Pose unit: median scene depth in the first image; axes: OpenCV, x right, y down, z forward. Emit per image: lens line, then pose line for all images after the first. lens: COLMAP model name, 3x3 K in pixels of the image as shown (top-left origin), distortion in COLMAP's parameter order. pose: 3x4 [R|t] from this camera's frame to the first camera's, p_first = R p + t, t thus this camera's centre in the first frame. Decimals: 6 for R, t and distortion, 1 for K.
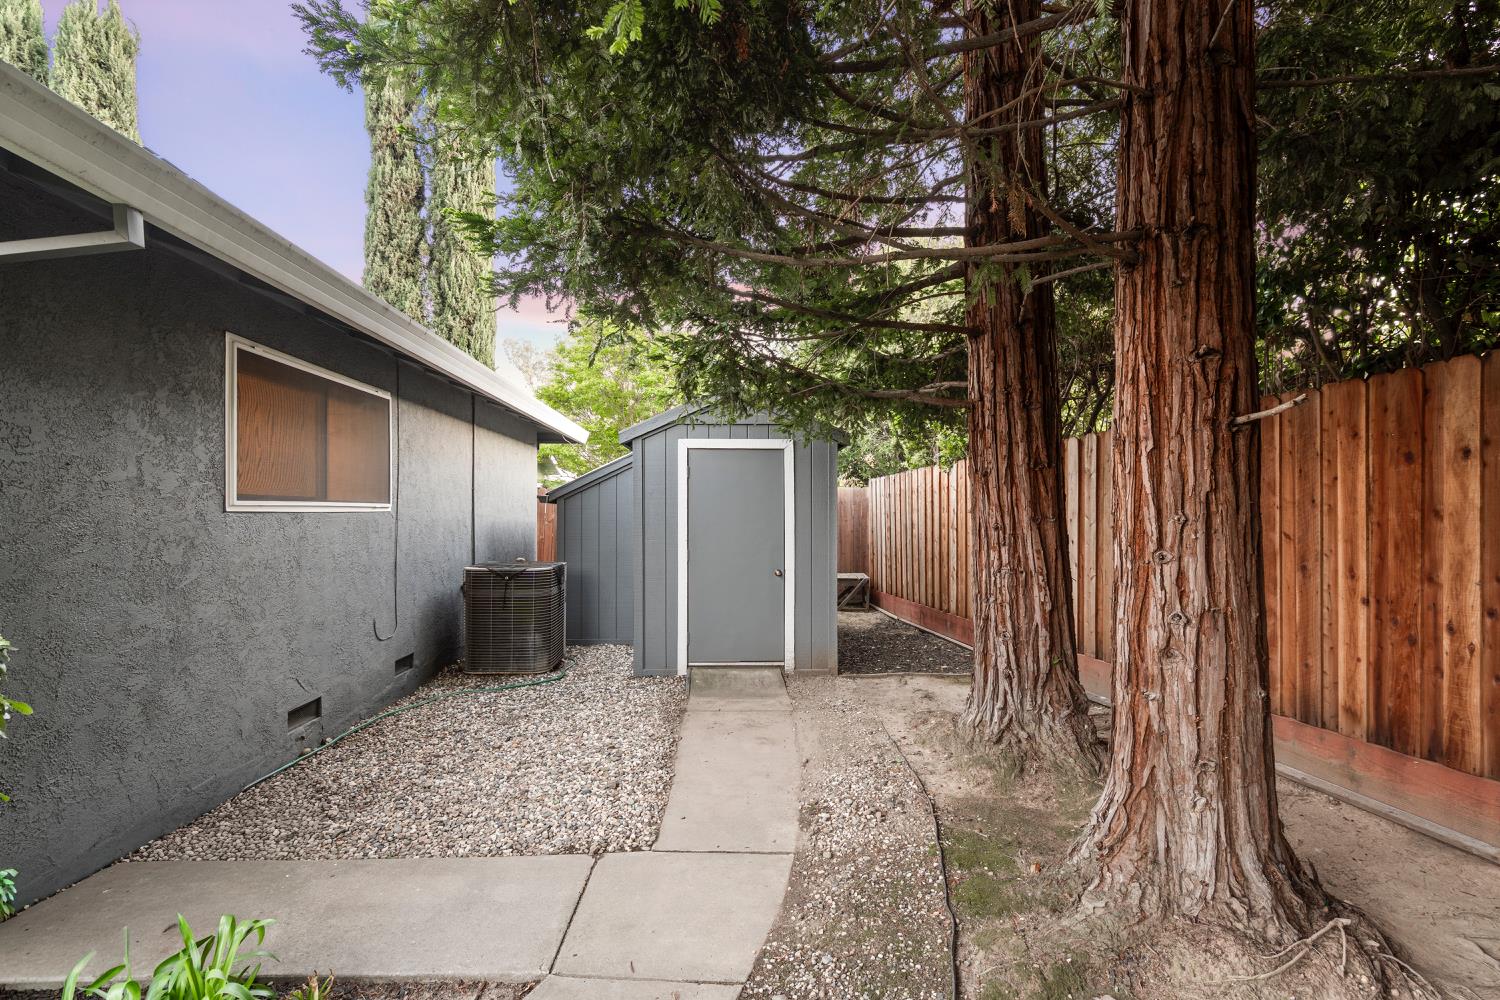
lens RADIAL K [[686.4, 0, 753.9], [0, 686.4, 509.0], [0, 0, 1]] dist [-0.011258, 0.003966]
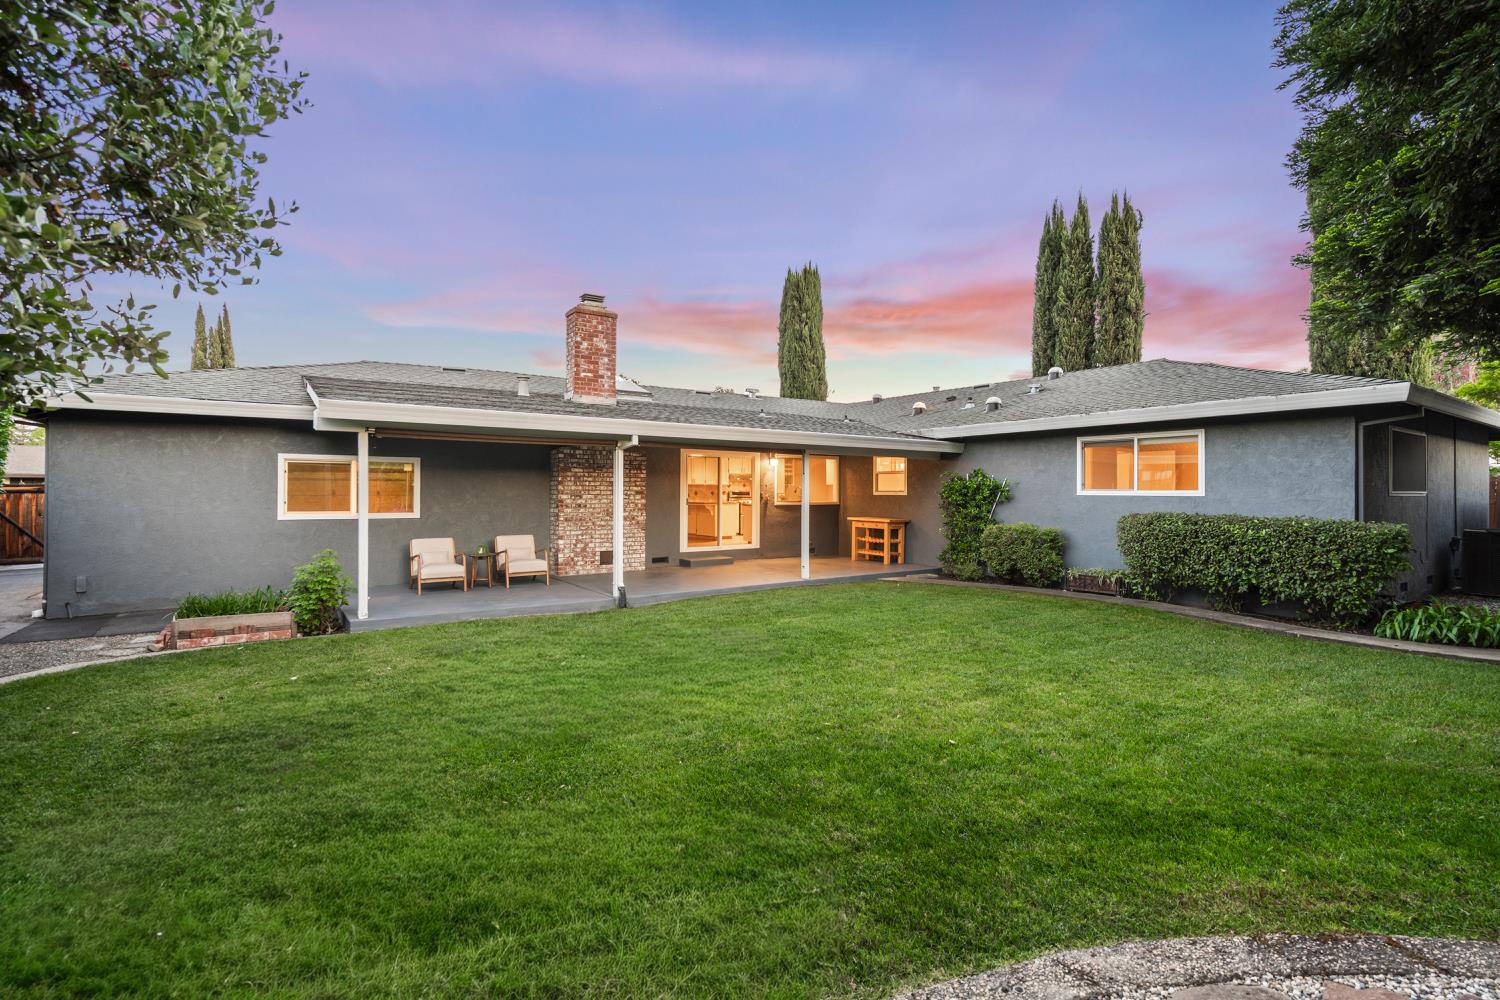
lens RADIAL K [[686.4, 0, 761.8], [0, 686.4, 496.4], [0, 0, 1]] dist [-0.011258, 0.003966]
pose [[0.539920, 0.001543, -0.841715, 0.050068], [0.004814, 0.999976, 0.004922, -0.012318], [0.841703, -0.006710, 0.539899, -1.293050]]
